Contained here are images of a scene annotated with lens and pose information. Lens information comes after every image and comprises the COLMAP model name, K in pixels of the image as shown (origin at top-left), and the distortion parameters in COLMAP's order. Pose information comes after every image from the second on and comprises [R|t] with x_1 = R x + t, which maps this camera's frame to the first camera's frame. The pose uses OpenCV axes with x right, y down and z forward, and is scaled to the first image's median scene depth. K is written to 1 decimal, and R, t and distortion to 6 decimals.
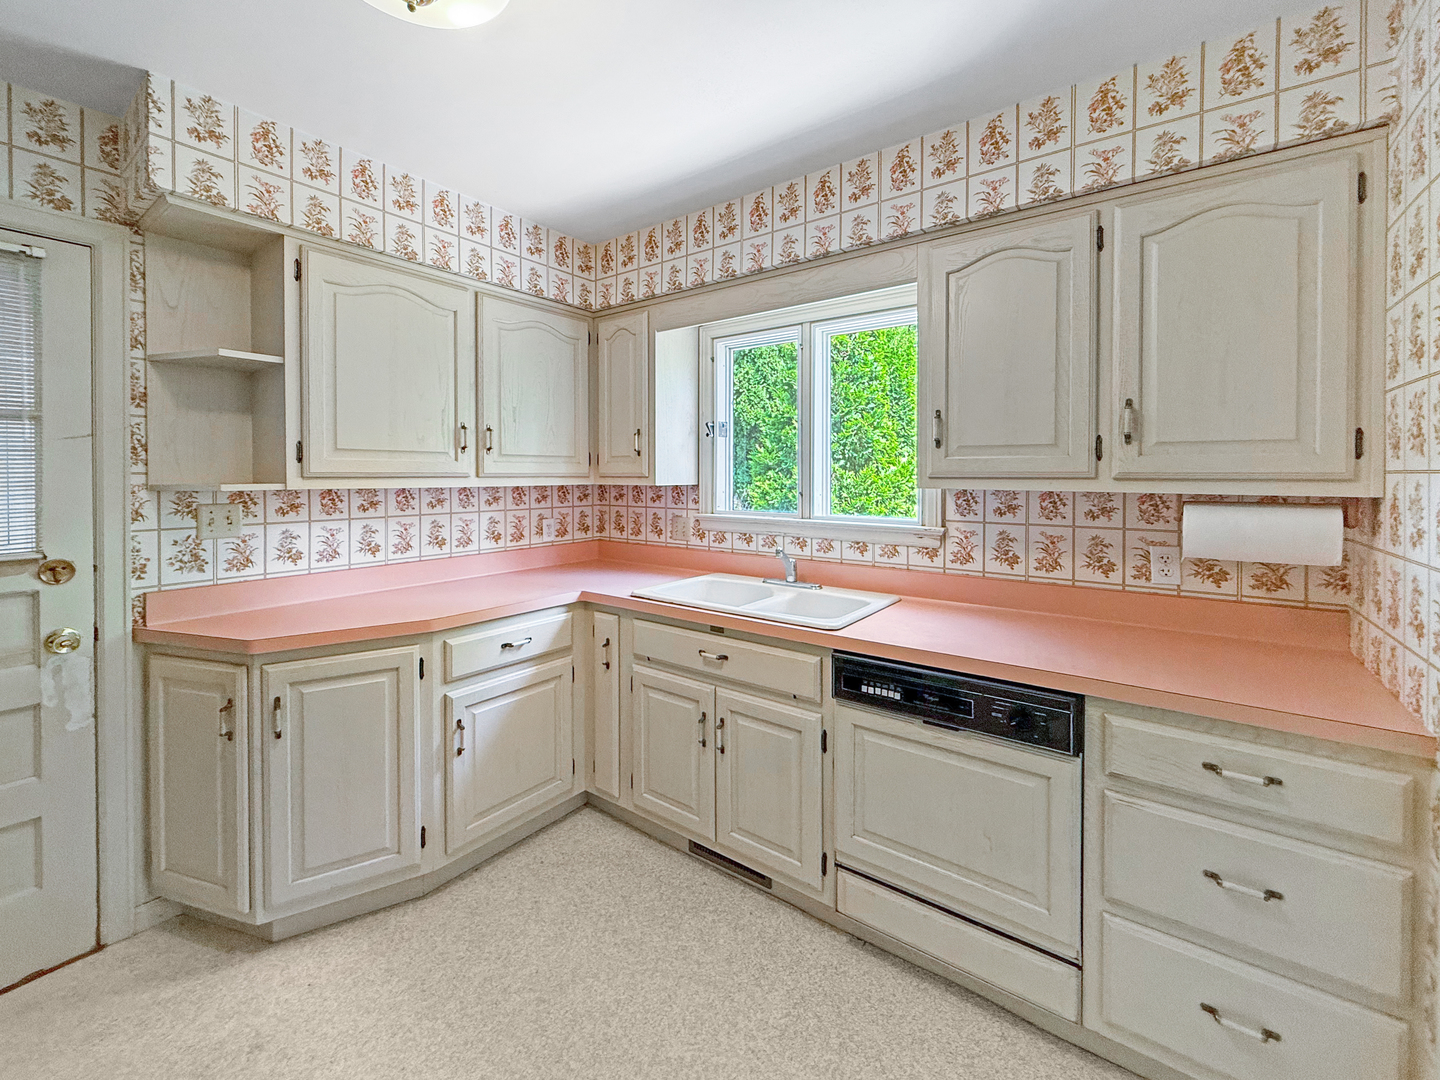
lens RADIAL K [[606.9, 0, 708.5], [0, 606.9, 477.4], [0, 0, 1]] dist [0.000476, 0.000215]
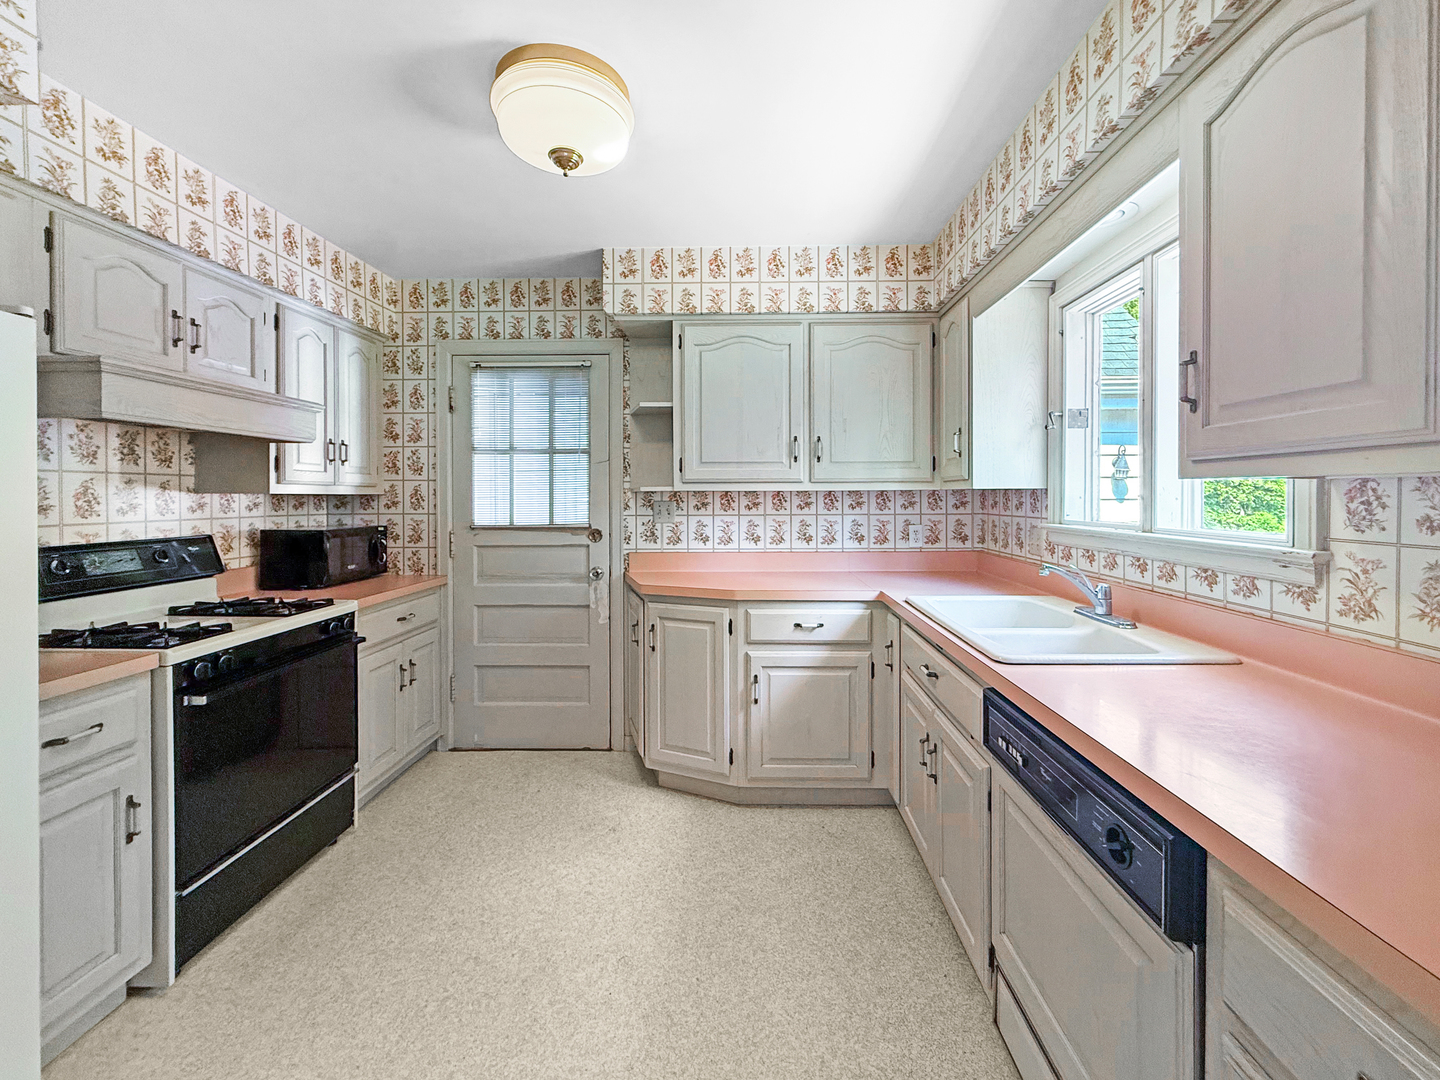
lens RADIAL K [[606.9, 0, 731.9], [0, 606.9, 501.8], [0, 0, 1]] dist [0.000476, 0.000215]
pose [[0.575728, 0.005039, -0.817626, 0.532864], [-0.002740, 0.999987, 0.004234, 0.035713], [0.817637, -0.000197, 0.575734, 0.224534]]
